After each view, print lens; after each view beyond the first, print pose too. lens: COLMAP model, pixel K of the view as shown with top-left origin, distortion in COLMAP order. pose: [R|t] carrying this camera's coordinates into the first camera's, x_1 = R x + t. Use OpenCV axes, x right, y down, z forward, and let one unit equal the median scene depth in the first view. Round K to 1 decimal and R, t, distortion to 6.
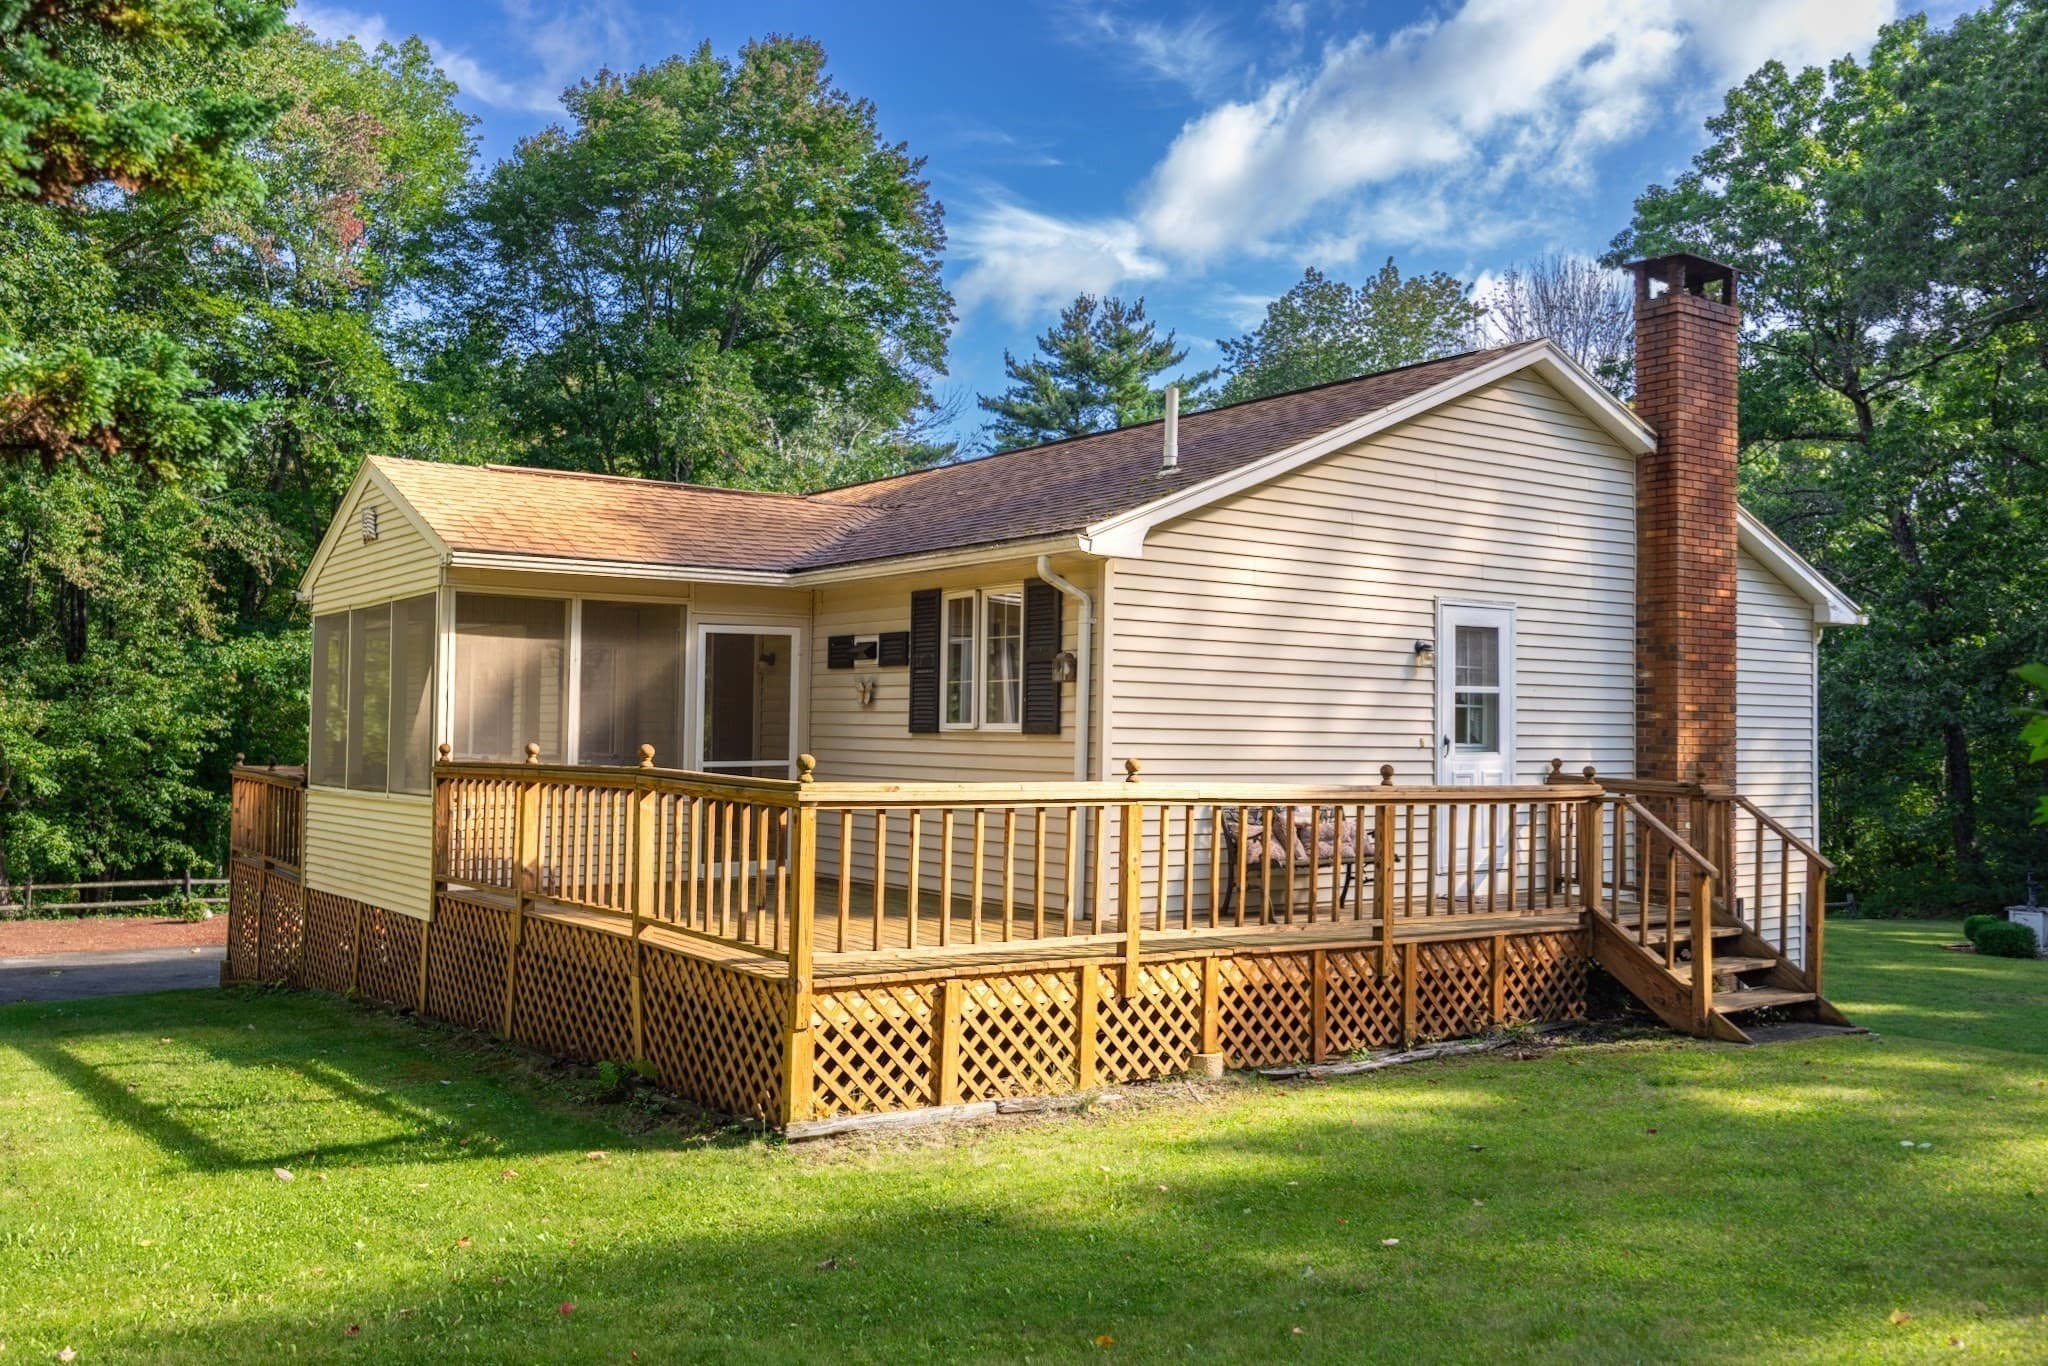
lens RADIAL K [[1764.1, 0, 1024.0], [0, 1764.1, 683.0], [0, 0, 1]] dist [0.000735, 0.000673]
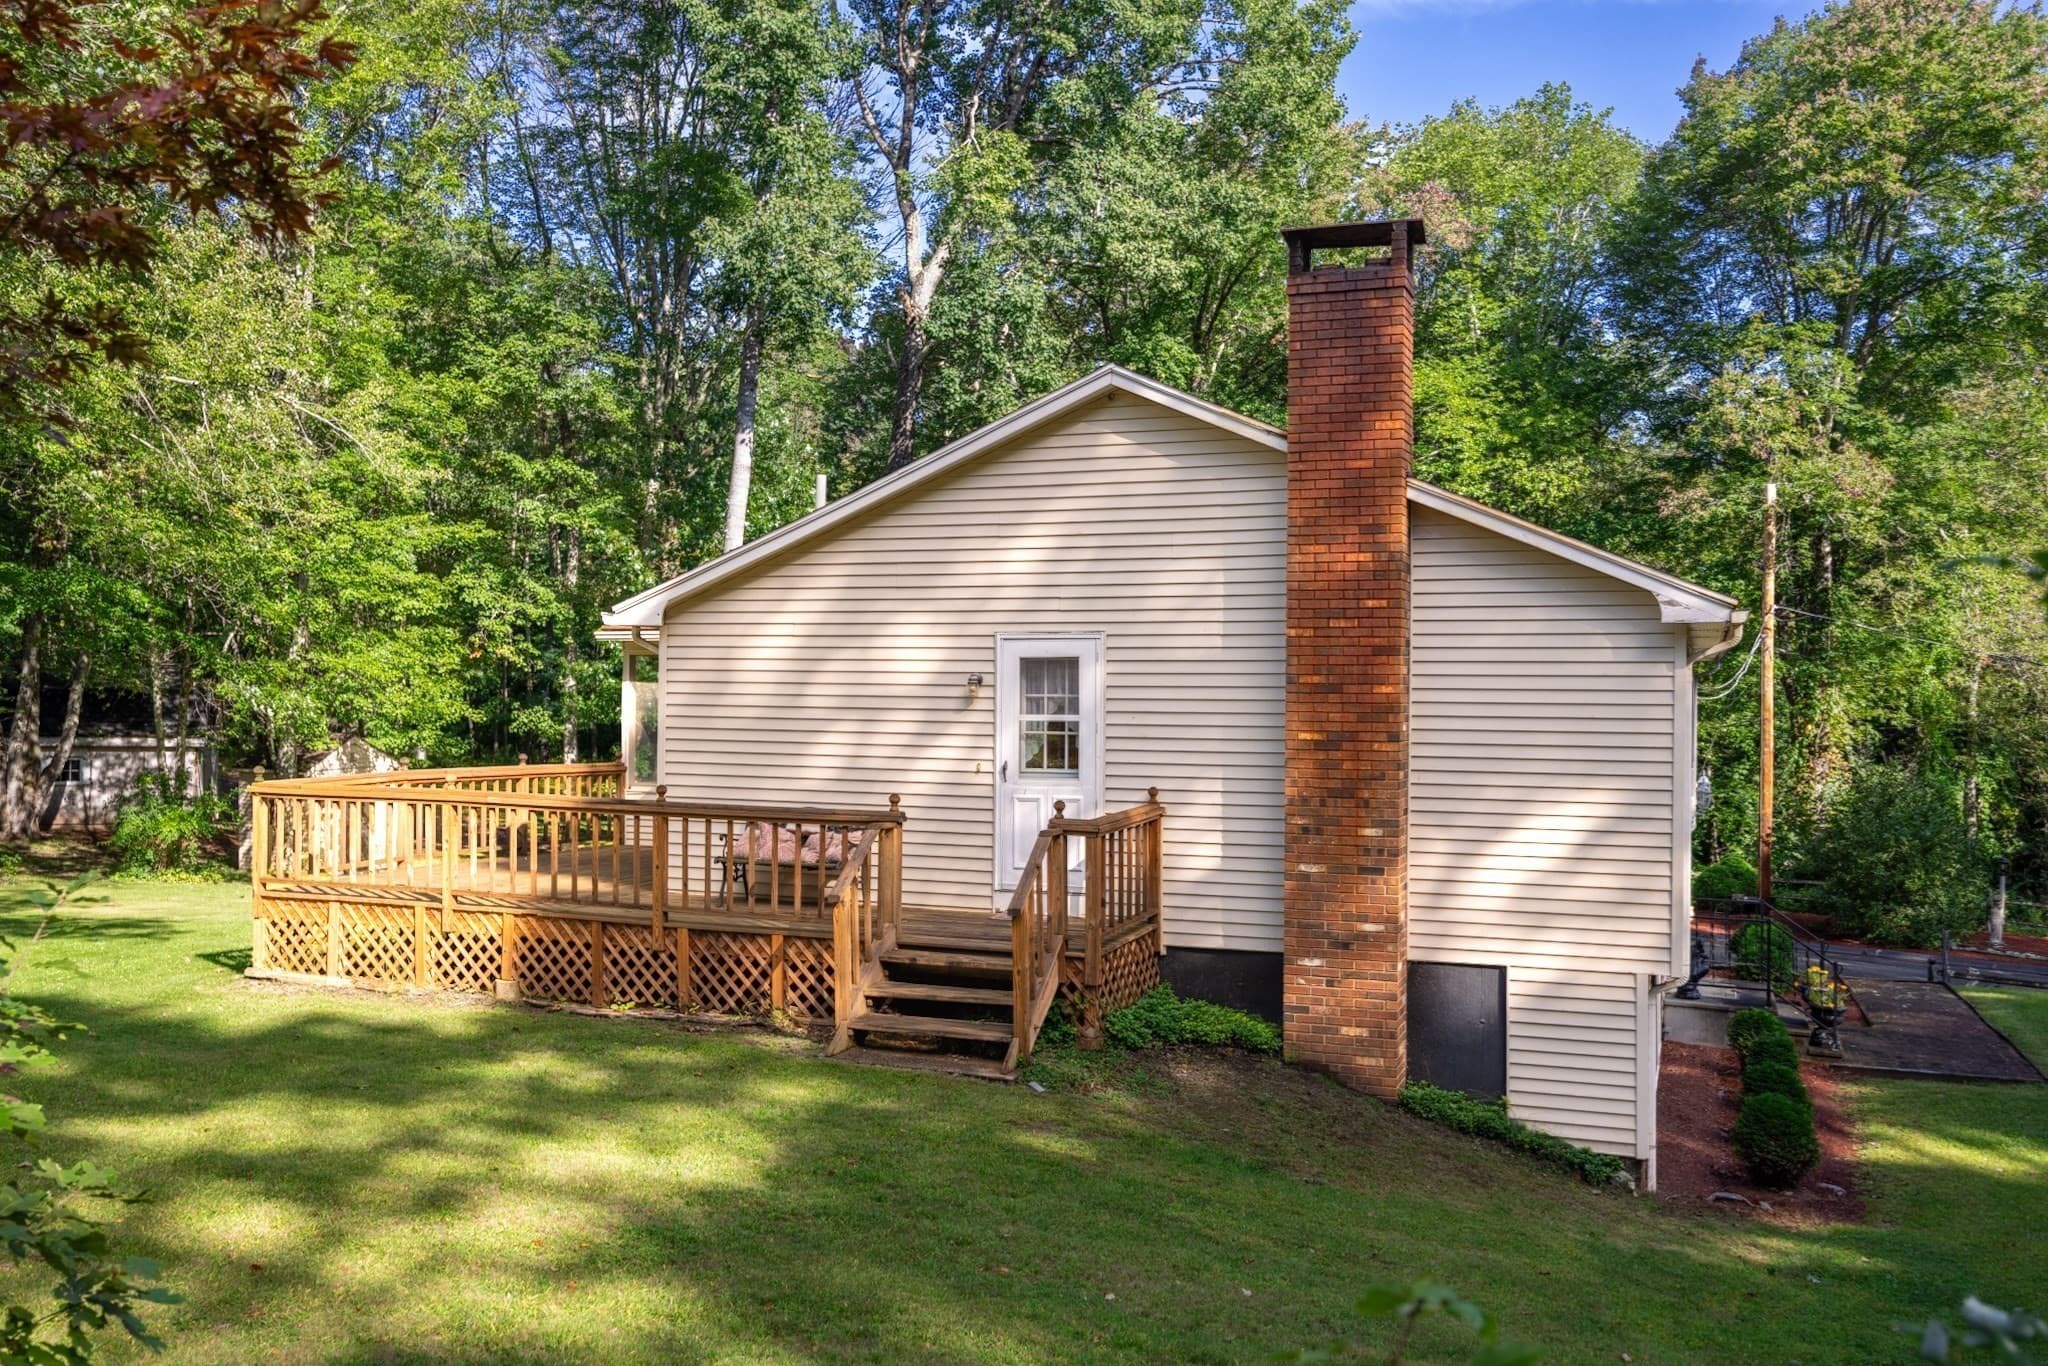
lens RADIAL K [[1764.1, 0, 1024.0], [0, 1764.1, 683.0], [0, 0, 1]] dist [0.000735, 0.000673]
pose [[0.530420, -0.010060, -0.847675, 1.156943], [0.023789, 0.999712, 0.003022, -0.020921], [0.847401, -0.021768, 0.530507, 0.444187]]
